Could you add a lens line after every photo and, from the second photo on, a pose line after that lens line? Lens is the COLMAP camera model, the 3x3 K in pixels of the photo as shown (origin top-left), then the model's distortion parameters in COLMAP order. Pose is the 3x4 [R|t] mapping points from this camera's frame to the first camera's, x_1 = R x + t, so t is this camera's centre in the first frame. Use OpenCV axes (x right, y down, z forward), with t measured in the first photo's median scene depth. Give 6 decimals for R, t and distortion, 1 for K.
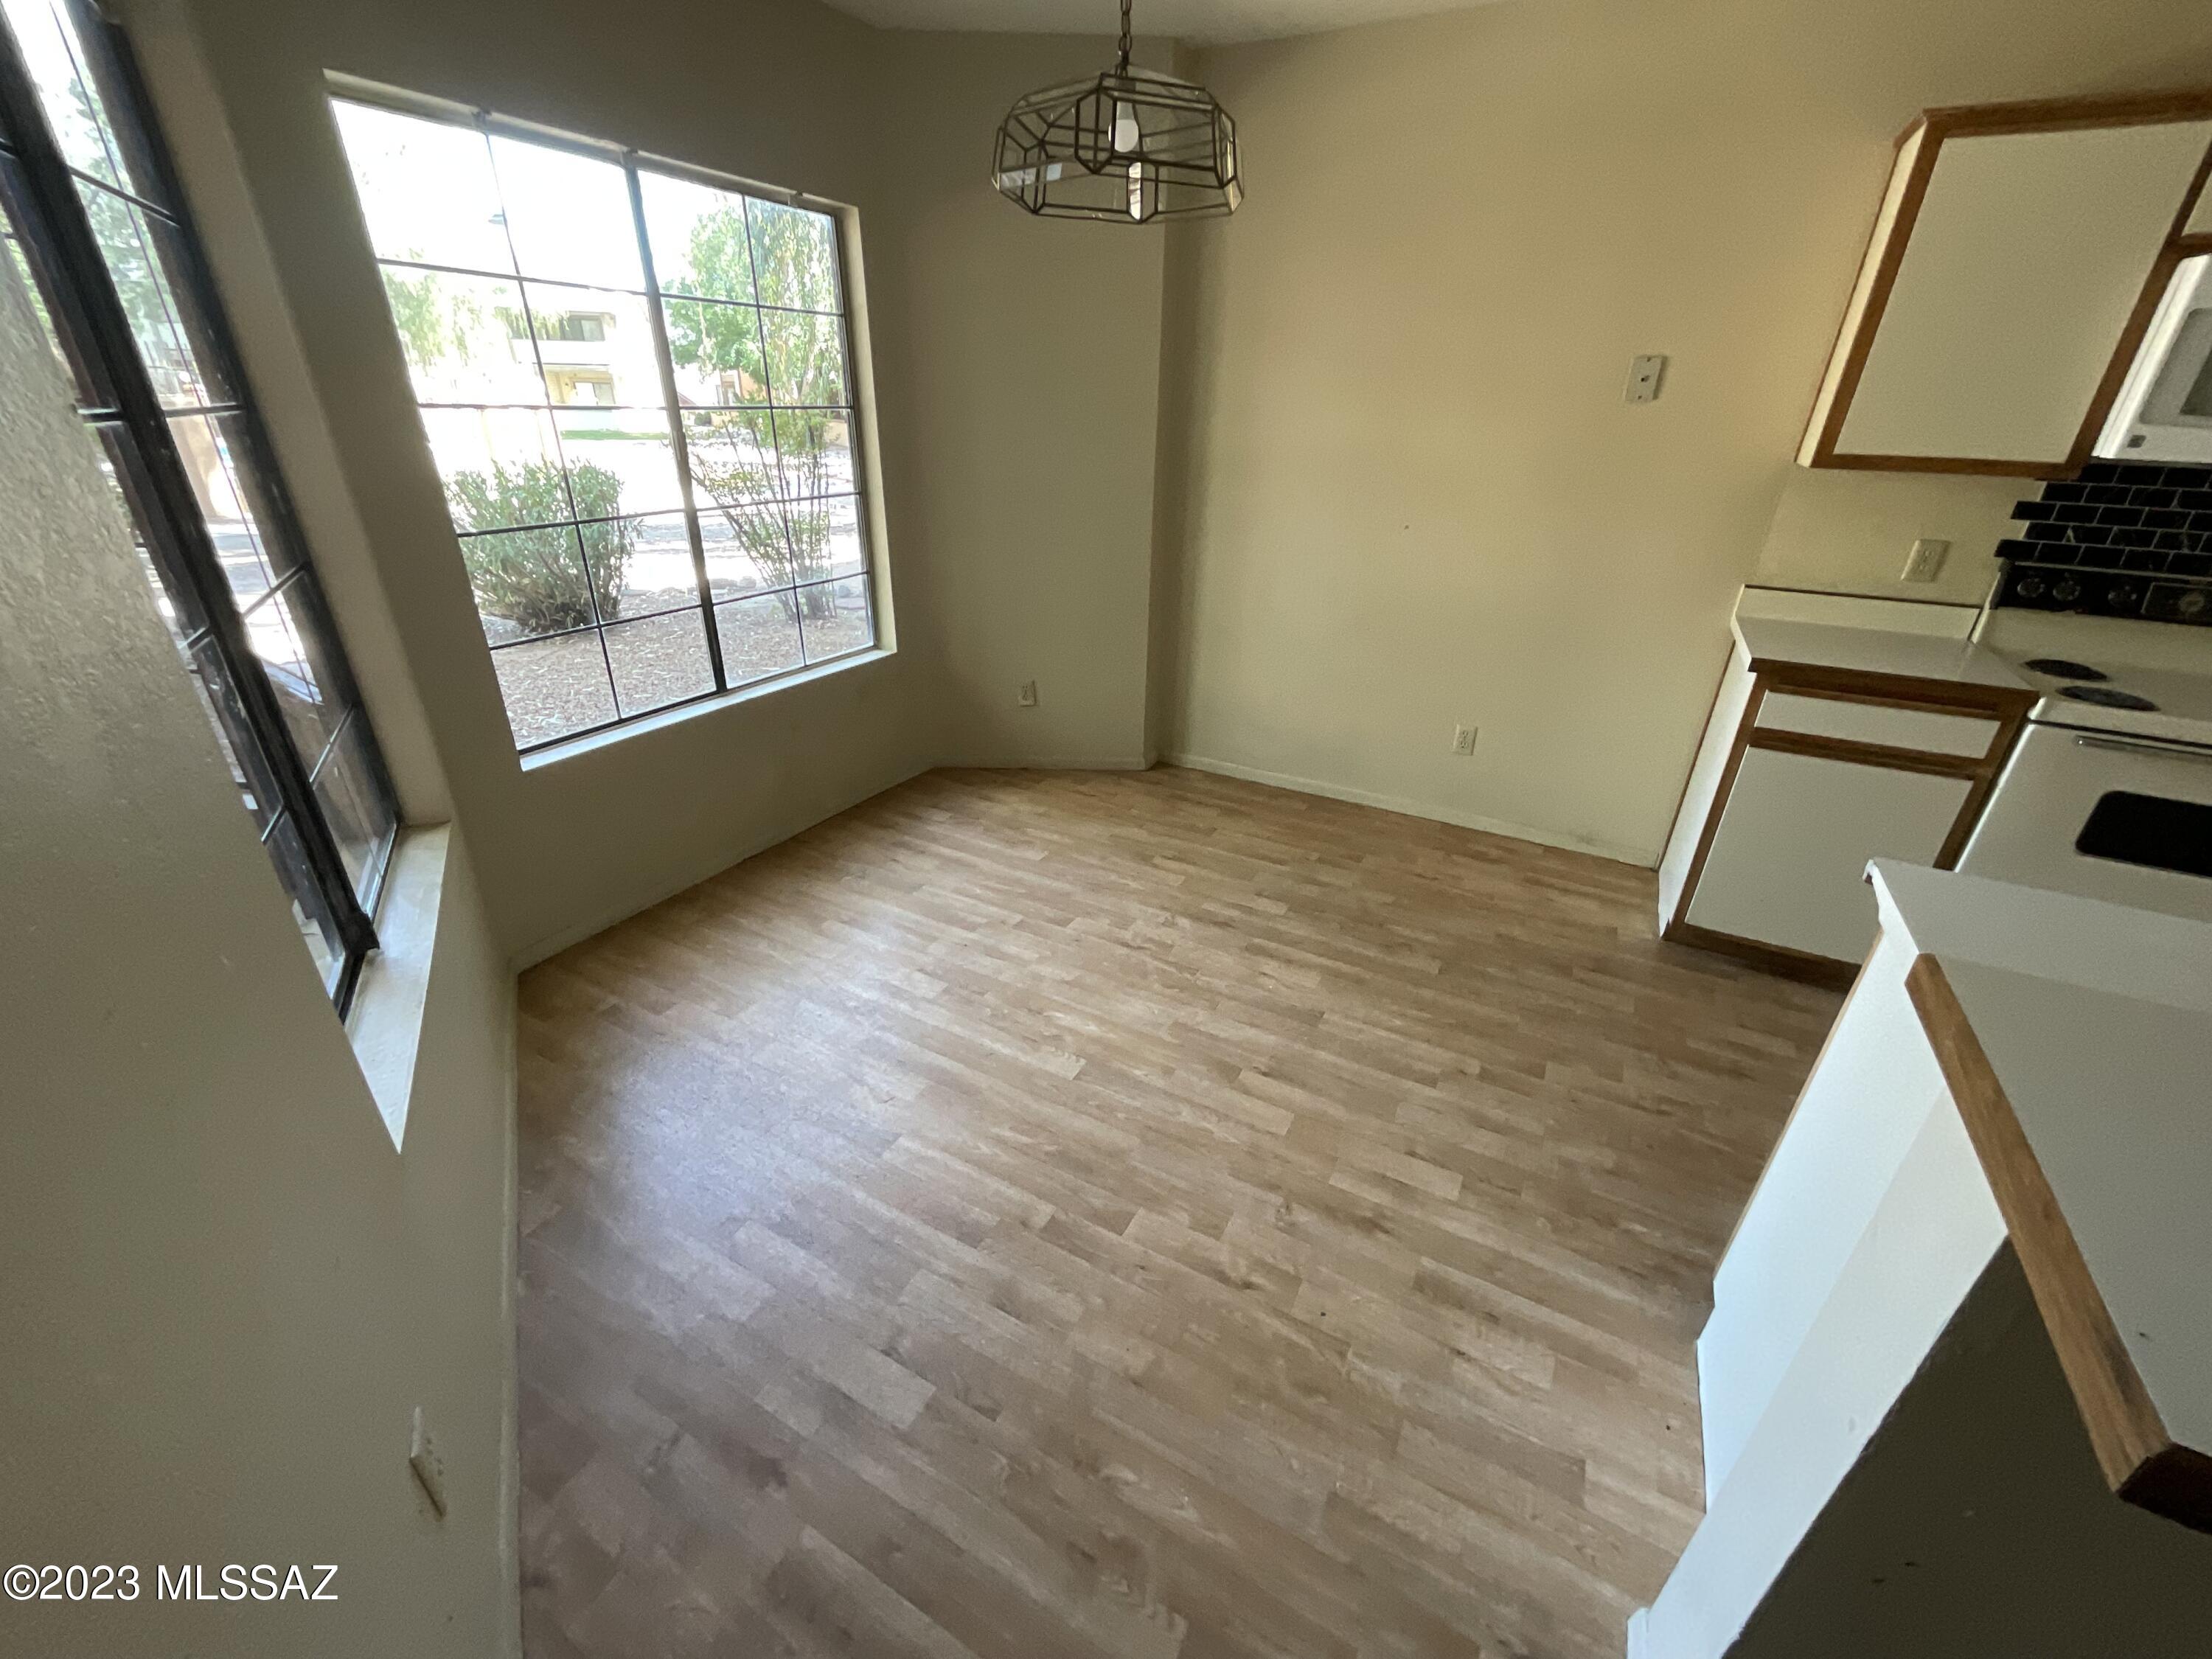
lens RADIAL K [[891.6, 0, 1105.3], [0, 891.6, 834.6], [0, 0, 1]] dist [0.002887, -0.002426]
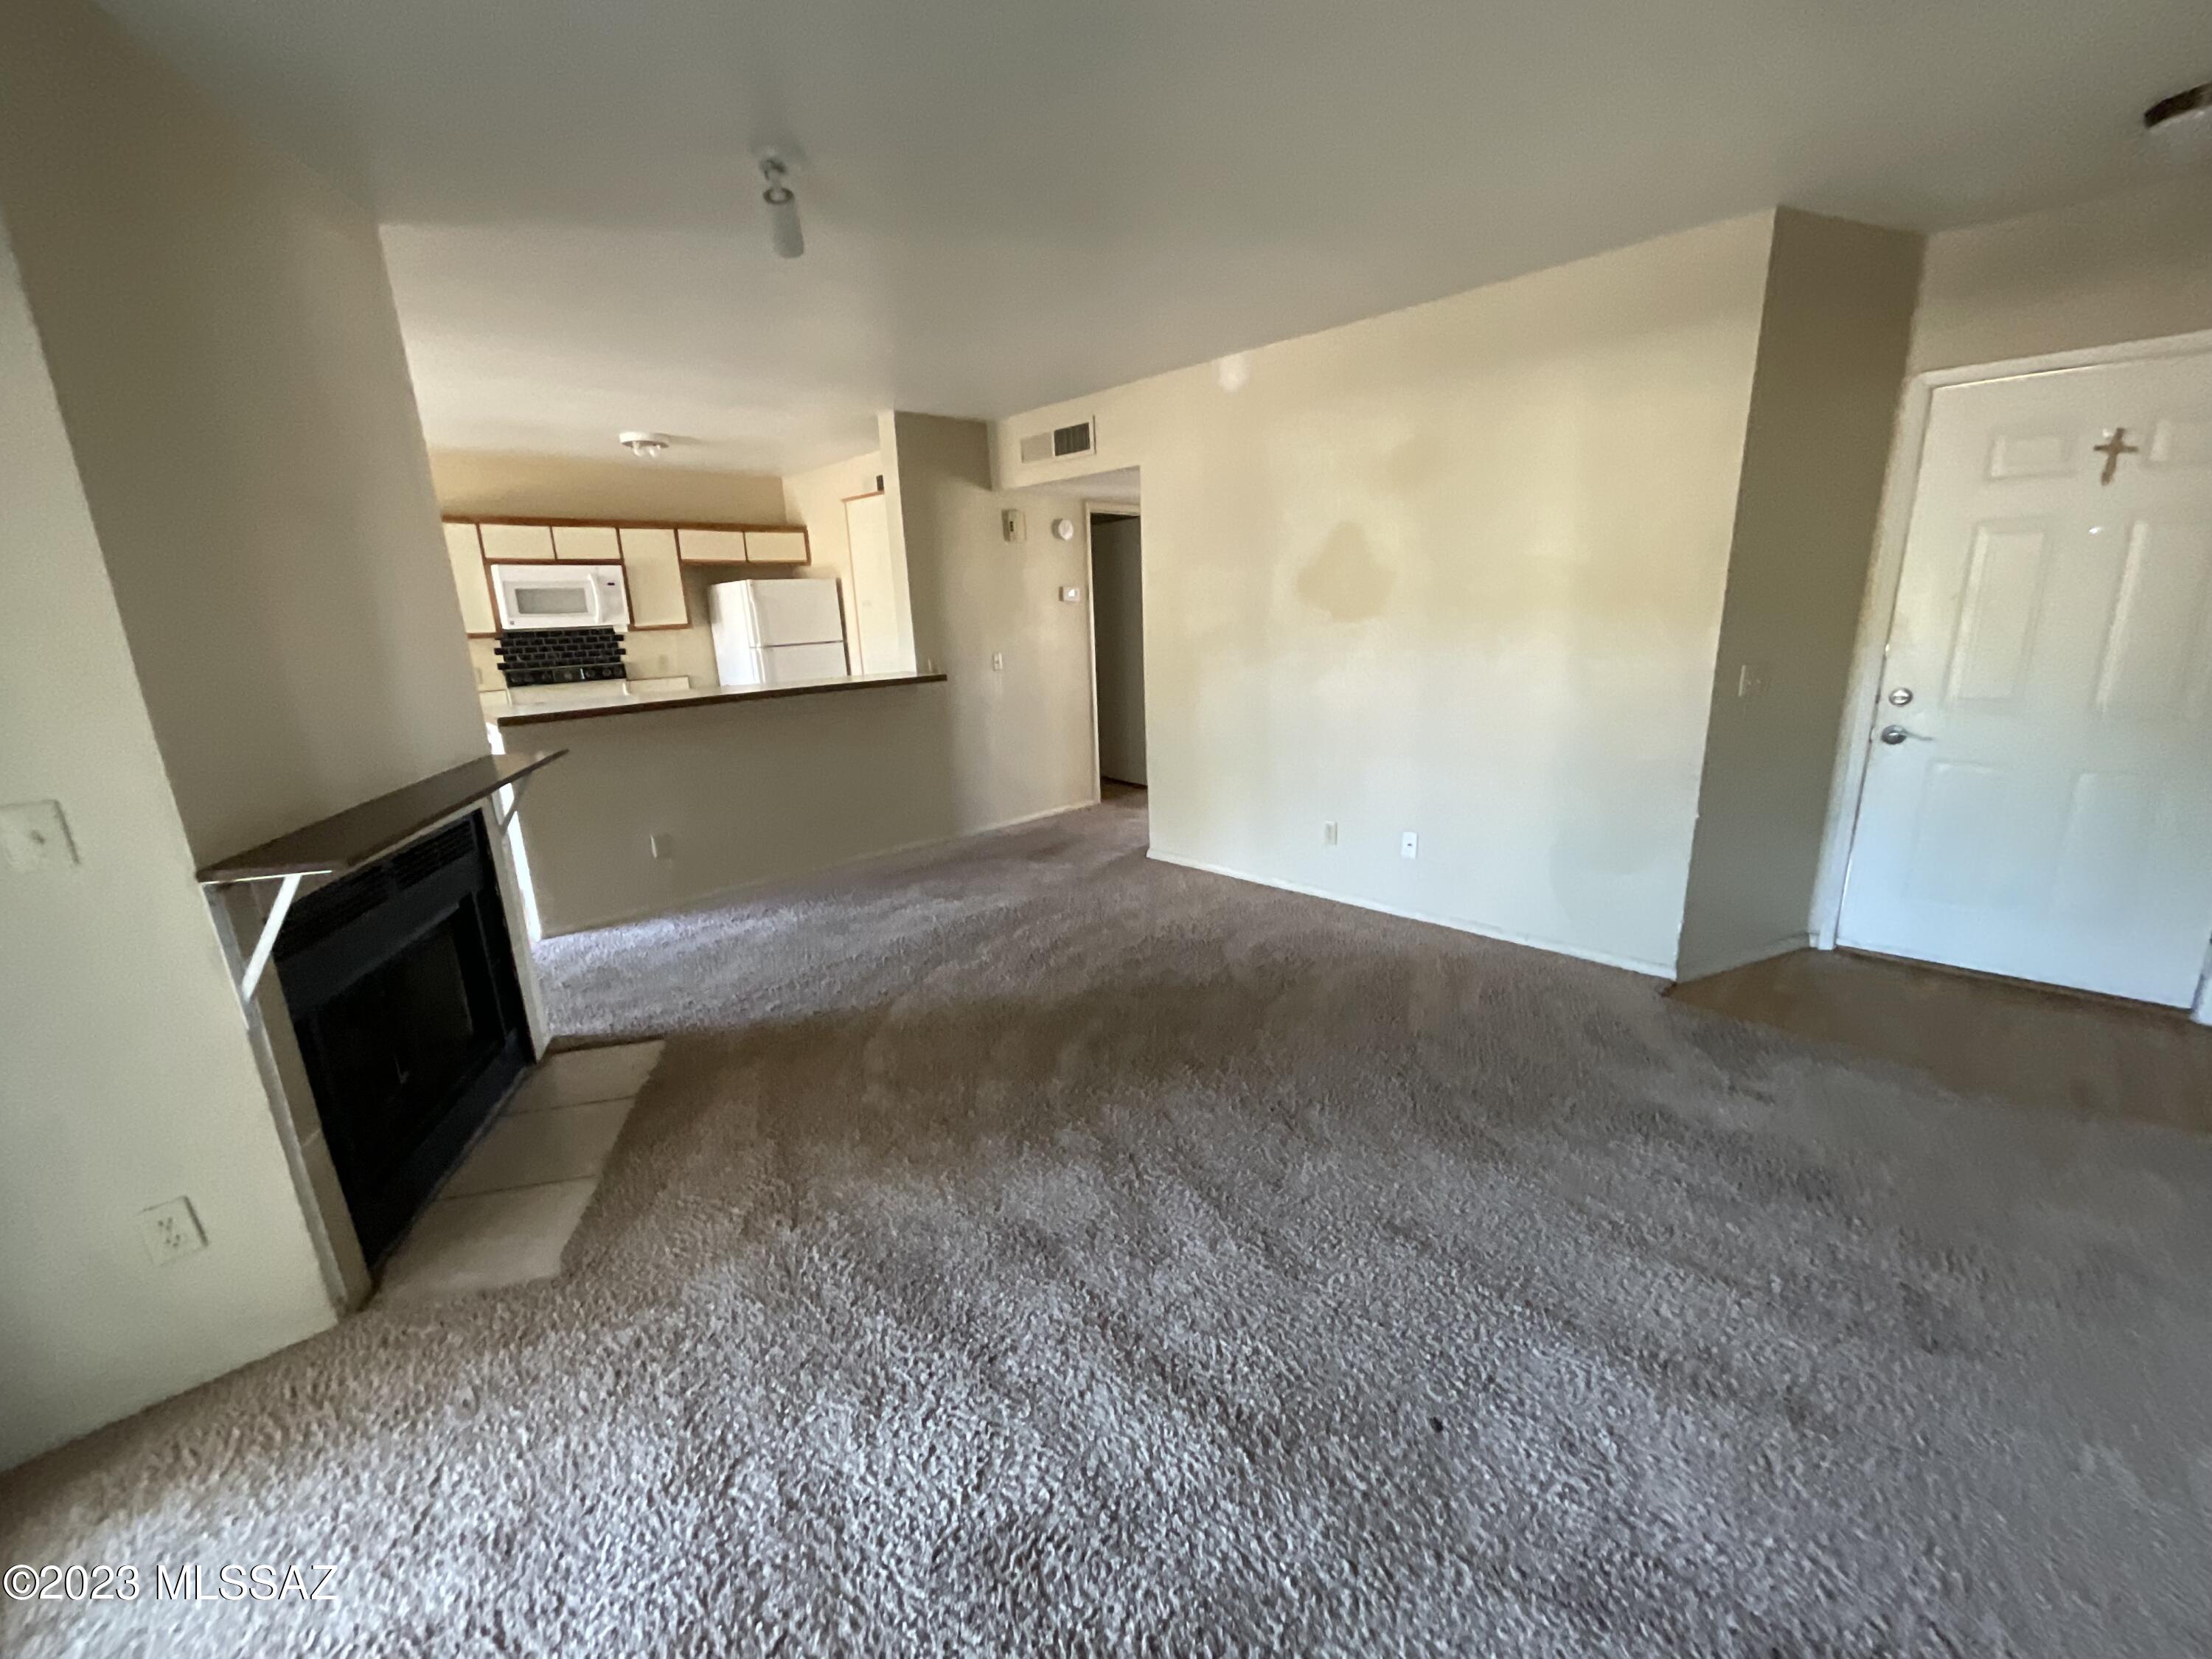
lens RADIAL K [[902.7, 0, 1096.4], [0, 902.7, 832.8], [0, 0, 1]] dist [-0.023183, 0.021357]
pose [[0.285593, -0.266163, 0.920649, -0.910103], [0.458651, 0.881459, 0.112555, 0.549860], [-0.841472, 0.390111, 0.373815, -1.114030]]
